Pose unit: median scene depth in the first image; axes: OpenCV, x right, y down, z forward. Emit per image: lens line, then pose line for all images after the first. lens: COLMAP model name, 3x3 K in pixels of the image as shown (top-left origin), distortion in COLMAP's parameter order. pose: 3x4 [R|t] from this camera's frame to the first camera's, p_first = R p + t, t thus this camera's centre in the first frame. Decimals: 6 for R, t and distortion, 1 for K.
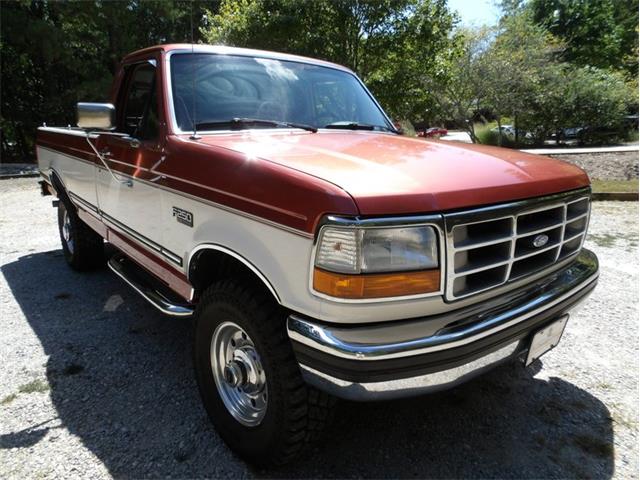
lens RADIAL K [[449.6, 0, 320.1], [0, 449.6, 231.0], [0, 0, 1]] dist [0.001963, 0.003550]
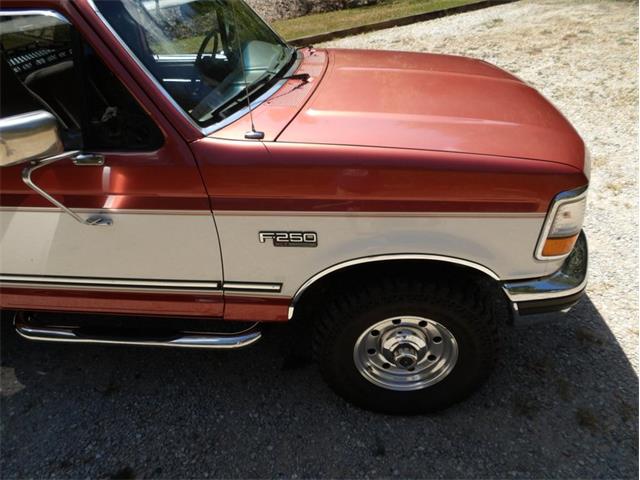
lens RADIAL K [[449.6, 0, 320.1], [0, 449.6, 231.0], [0, 0, 1]] dist [0.001963, 0.003550]
pose [[0.713108, -0.414867, 0.565122, -0.774877], [0.224310, 0.898750, 0.376741, -0.361112], [-0.664200, -0.141895, 0.733965, 0.413410]]
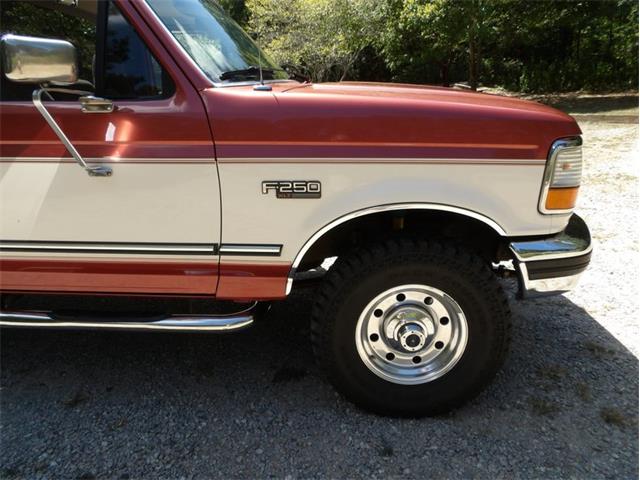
lens RADIAL K [[449.6, 0, 320.1], [0, 449.6, 231.0], [0, 0, 1]] dist [0.001963, 0.003550]
pose [[0.693539, -0.241418, 0.678764, -0.897149], [0.200041, 0.969663, 0.140487, -0.067742], [-0.692089, 0.038347, 0.720793, 0.437285]]
